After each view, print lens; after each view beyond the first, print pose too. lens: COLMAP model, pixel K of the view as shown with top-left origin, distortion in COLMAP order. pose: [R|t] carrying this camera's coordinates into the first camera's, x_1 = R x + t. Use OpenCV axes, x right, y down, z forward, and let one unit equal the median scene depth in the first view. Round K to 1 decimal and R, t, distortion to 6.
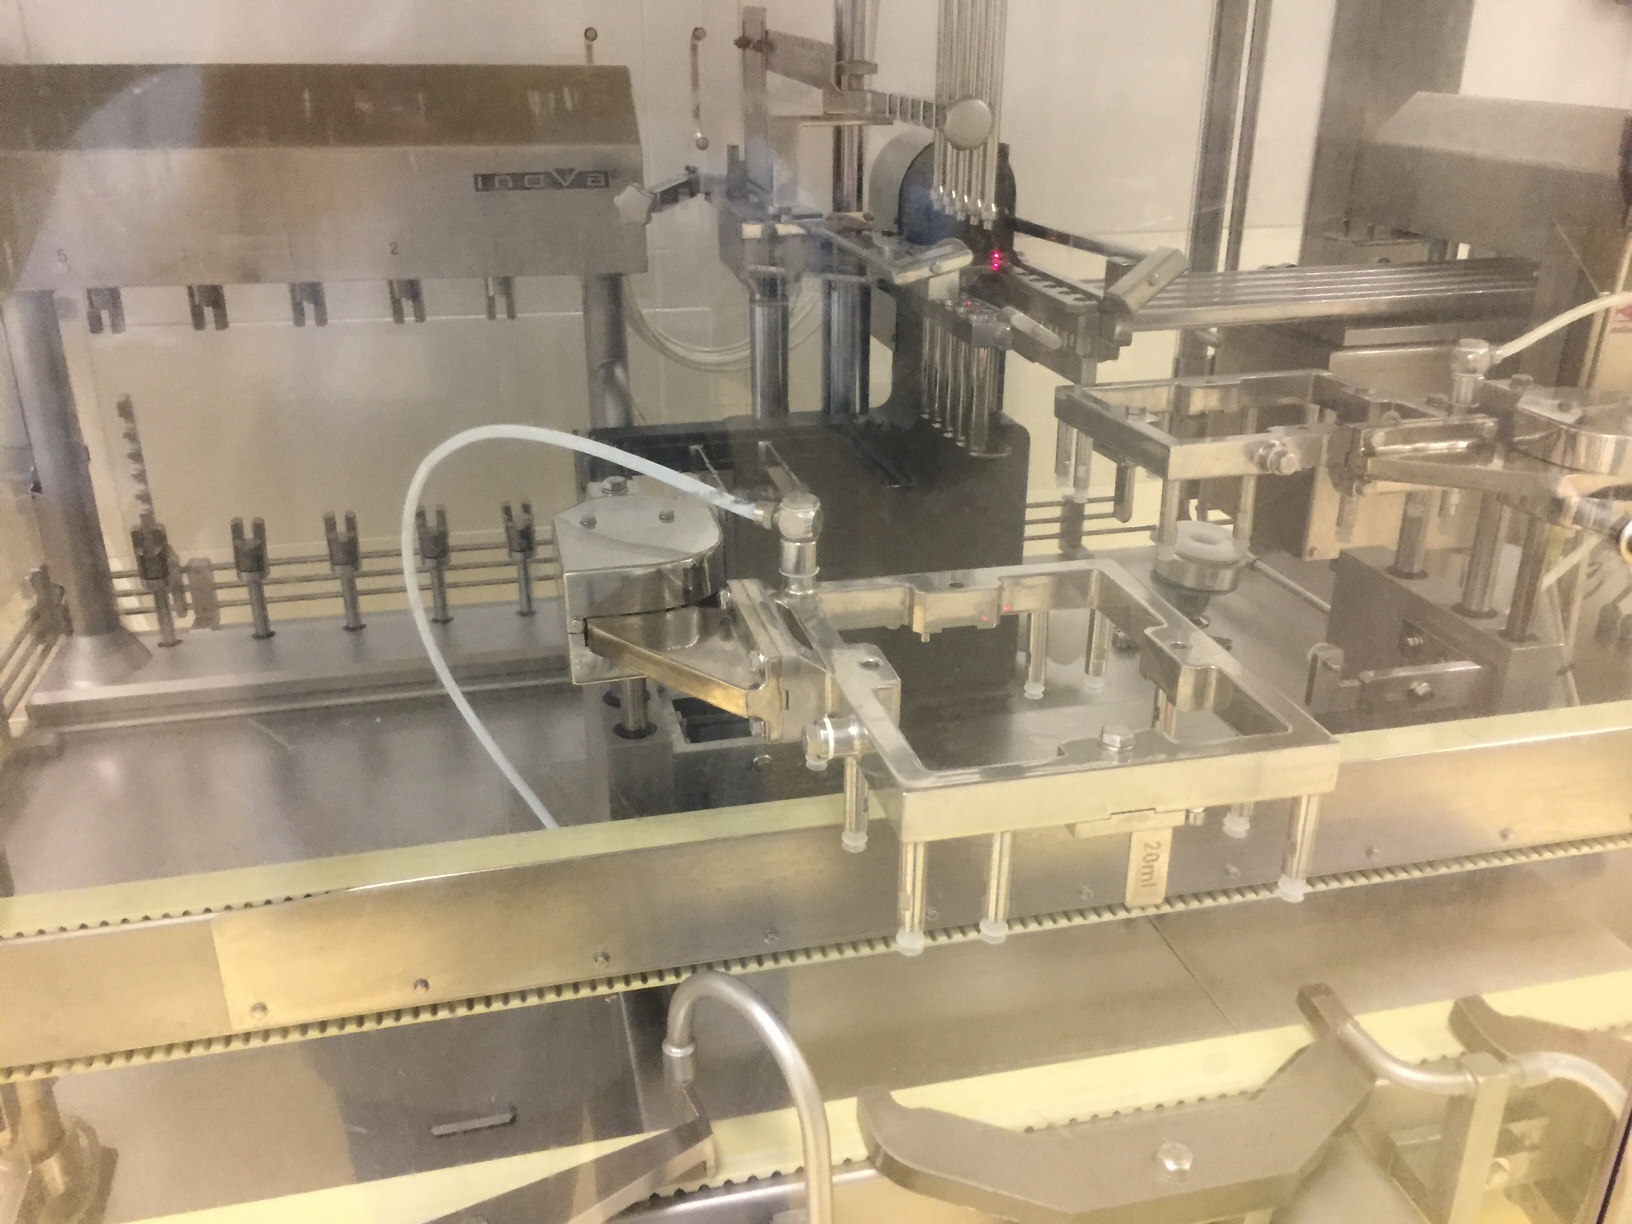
lens RADIAL K [[1394.9, 0, 816.0], [0, 1394.9, 612.0], [0, 0, 1]] dist [0.080797, -0.095391]
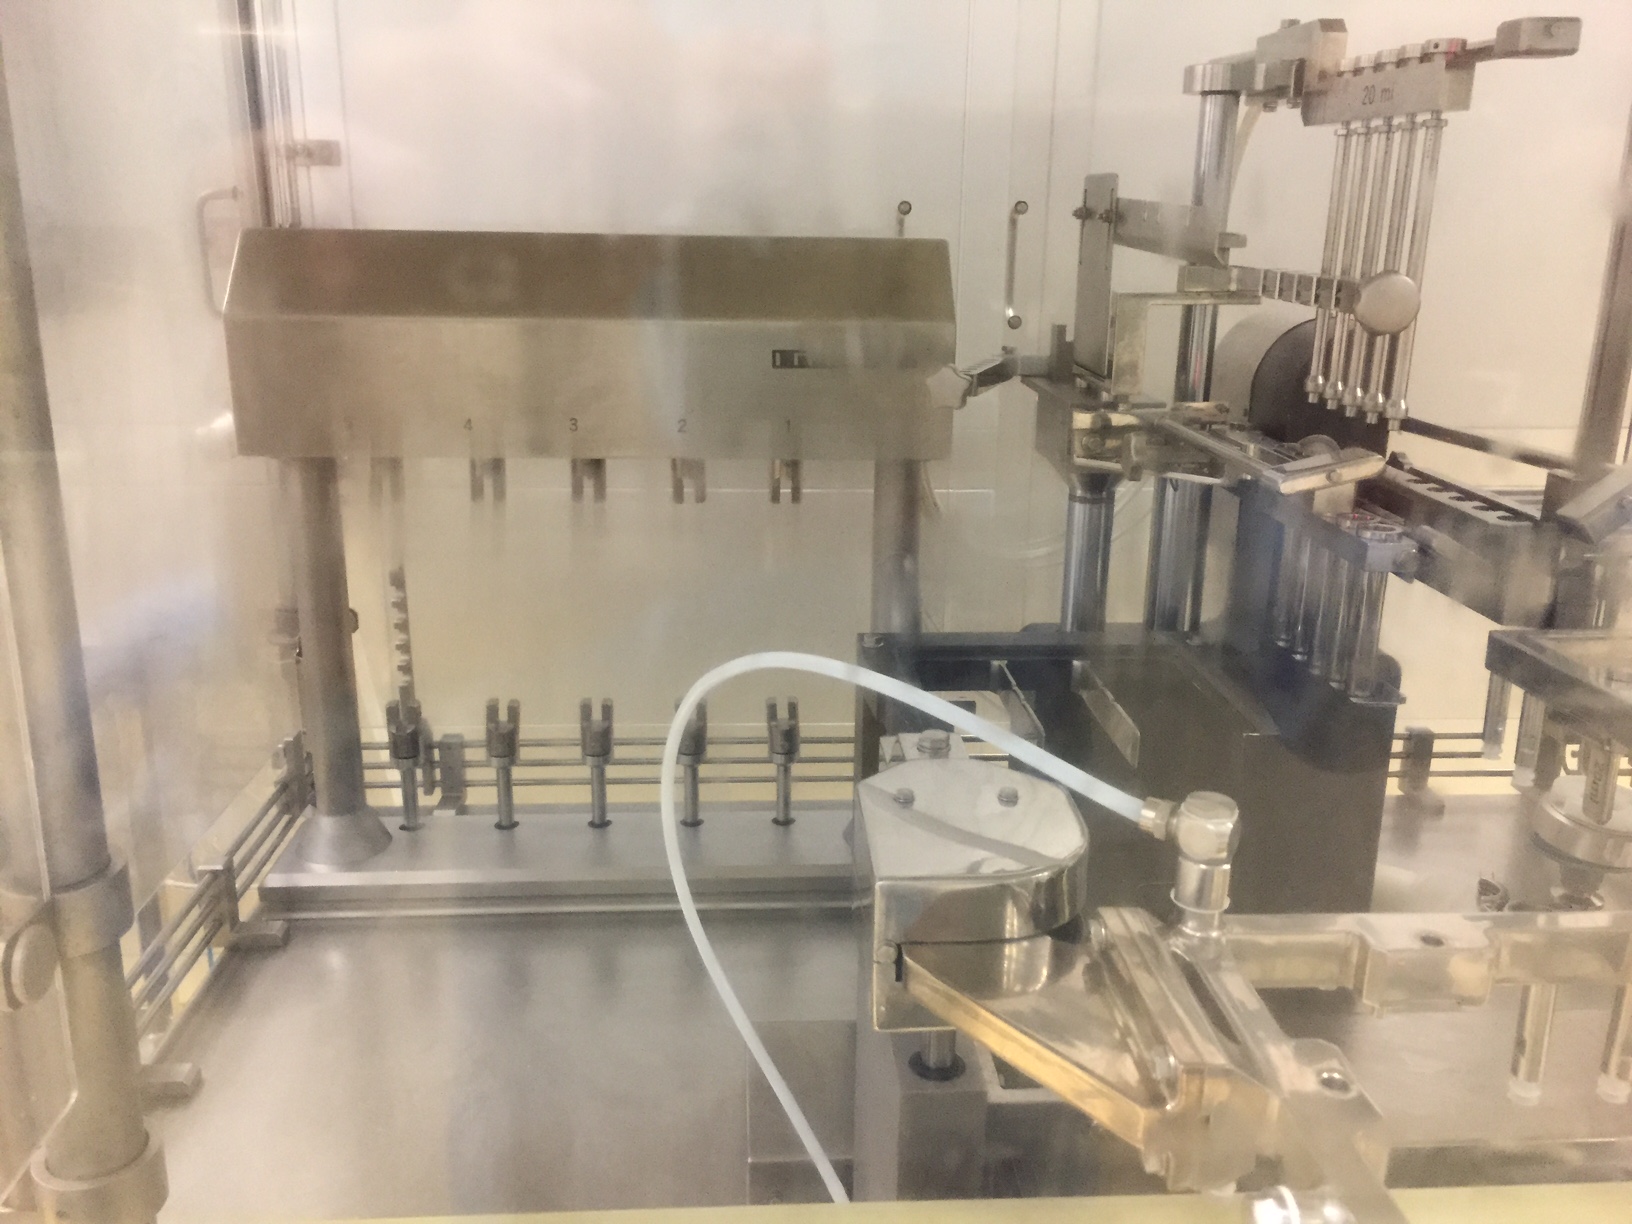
lens RADIAL K [[1394.9, 0, 816.0], [0, 1394.9, 612.0], [0, 0, 1]] dist [0.080797, -0.095391]
pose [[0.983191, 0.058904, -0.172814, -0.045829], [-0.078936, 0.990632, -0.111429, -0.040911], [0.164632, 0.123198, 0.978631, 0.128661]]
